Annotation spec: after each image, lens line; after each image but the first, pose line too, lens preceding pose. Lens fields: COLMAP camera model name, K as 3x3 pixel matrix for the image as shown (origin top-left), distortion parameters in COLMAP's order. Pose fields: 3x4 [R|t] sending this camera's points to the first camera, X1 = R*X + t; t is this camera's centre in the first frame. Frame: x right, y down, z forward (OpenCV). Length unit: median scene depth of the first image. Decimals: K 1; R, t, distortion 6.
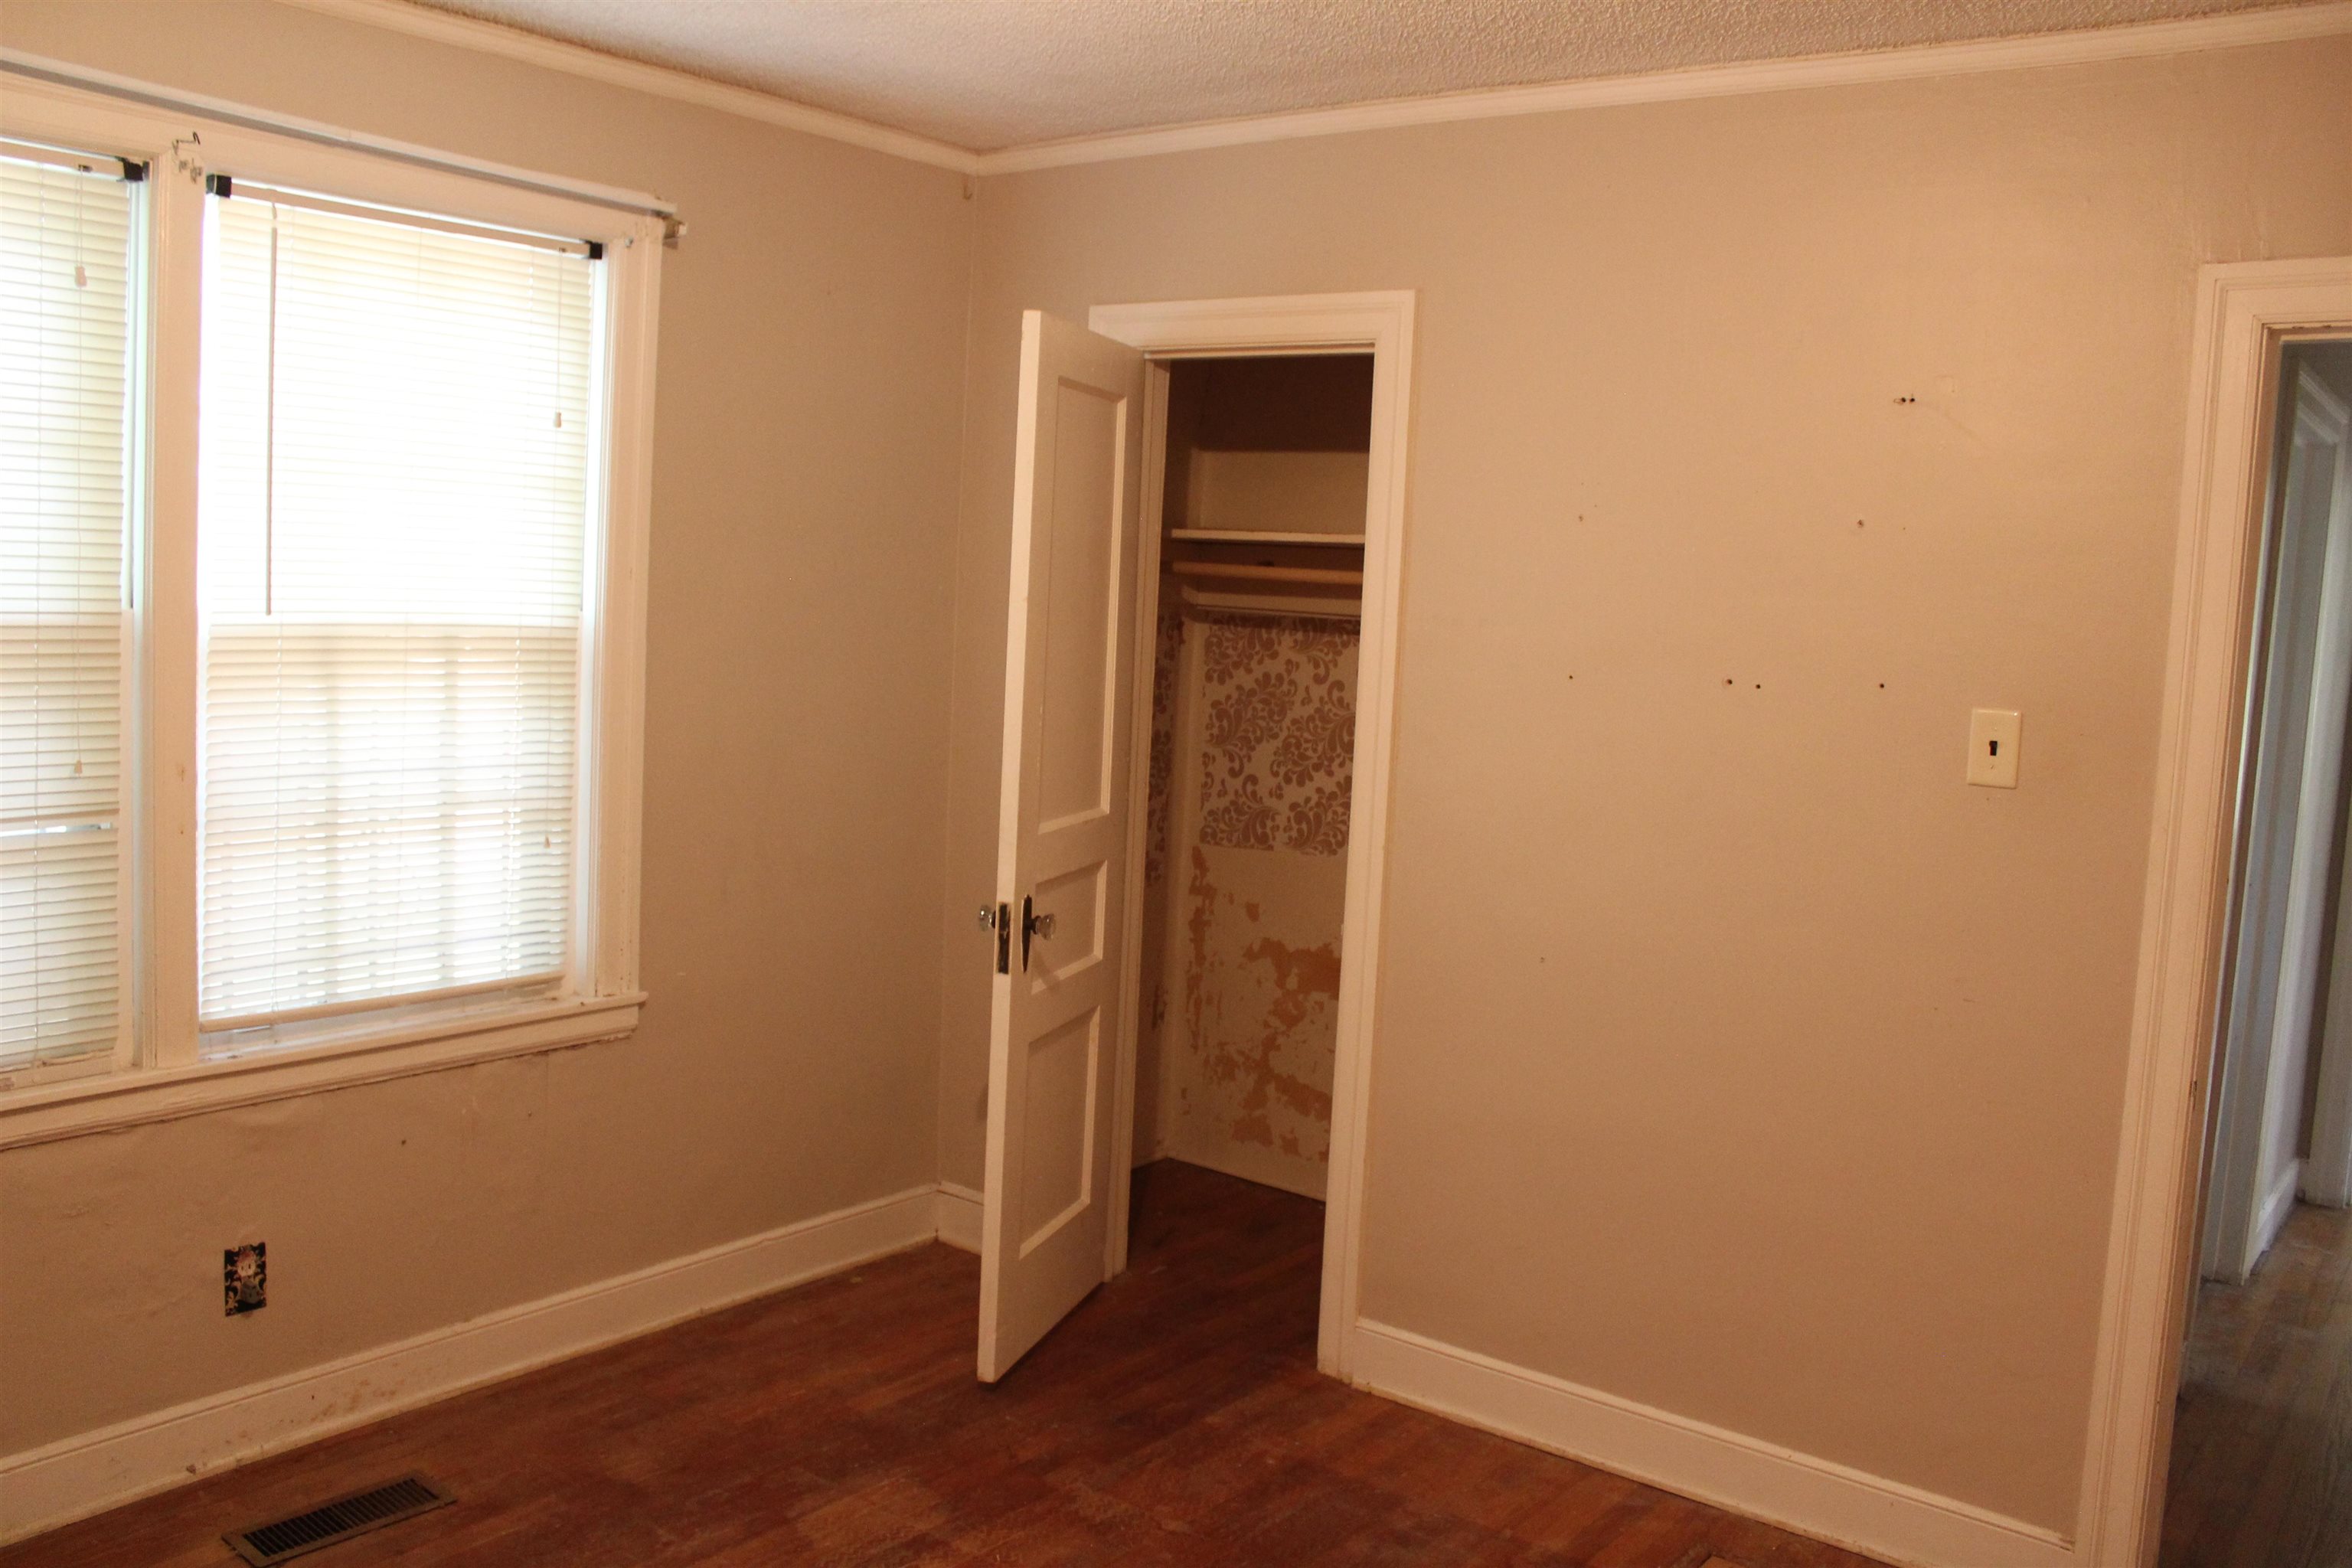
lens RADIAL K [[1949.9, 0, 1160.7], [0, 1949.9, 759.3], [0, 0, 1]] dist [-0.141245, 0.121946]
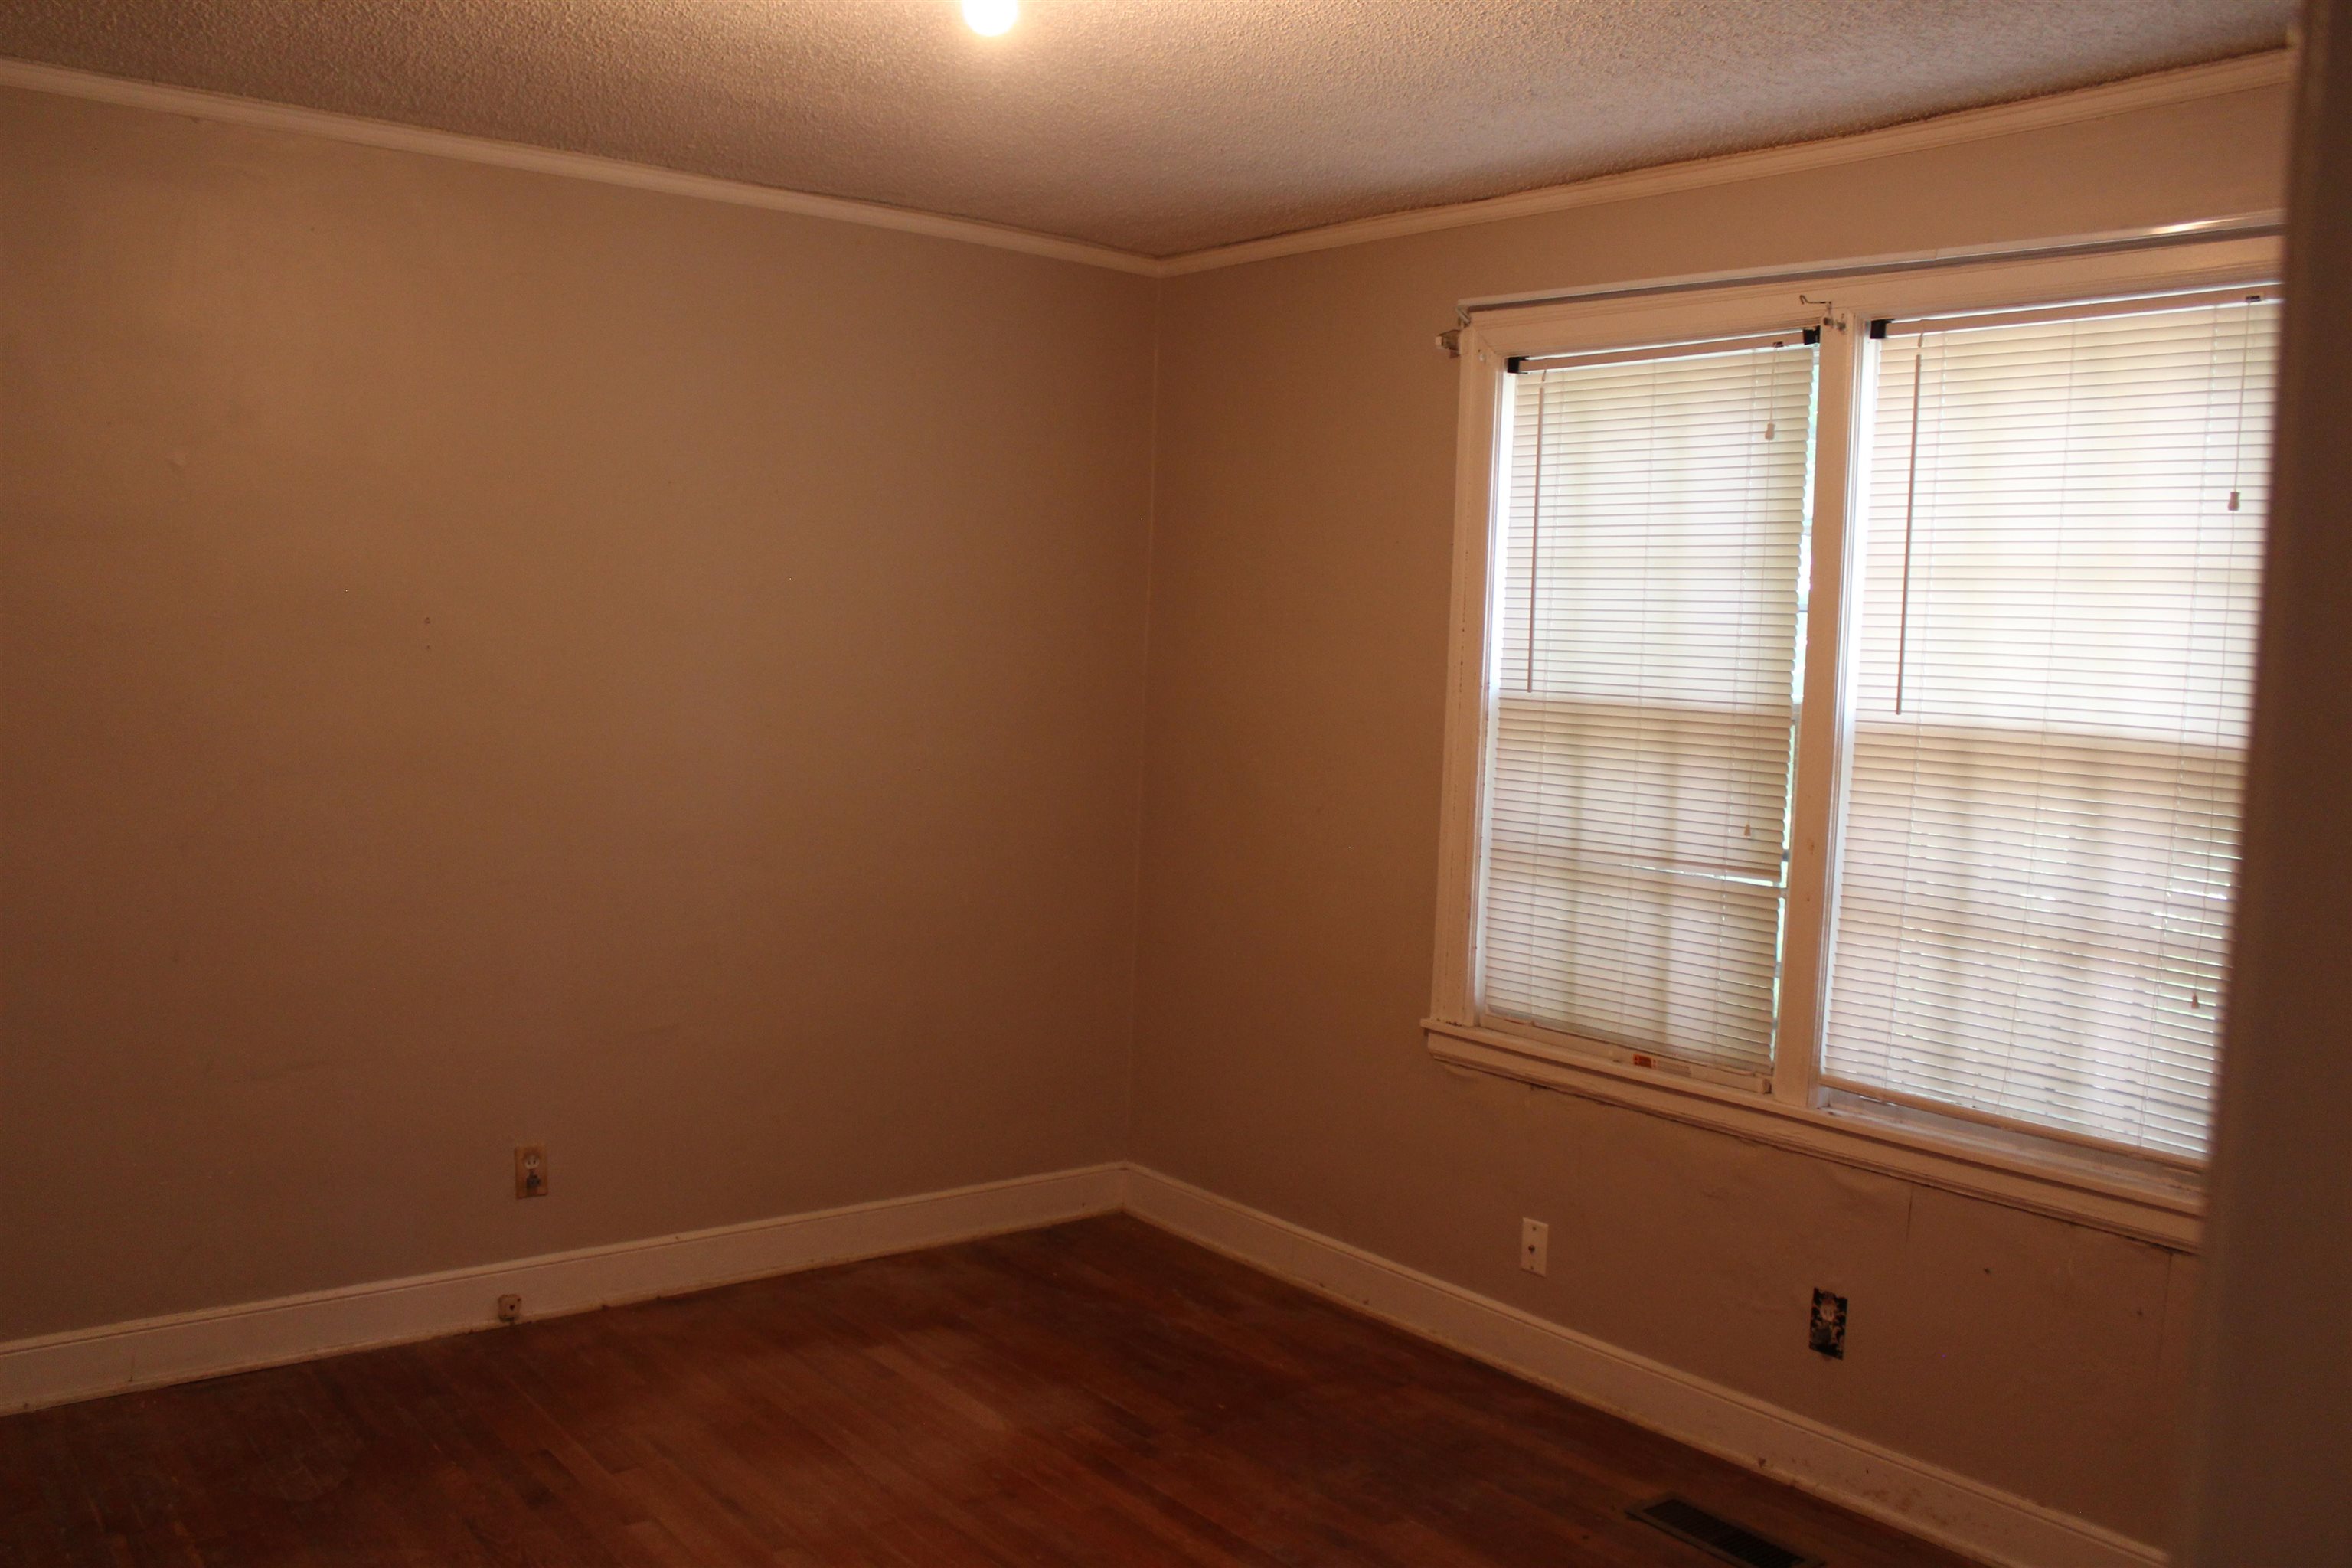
lens RADIAL K [[1978.3, 0, 1173.6], [0, 1978.3, 713.8], [0, 0, 1]] dist [-0.151641, 0.138004]
pose [[-0.229490, -0.006600, -0.973289, 0.688248], [-0.134982, 0.990530, 0.025110, -0.048468], [0.963906, 0.137139, -0.228208, 0.856323]]
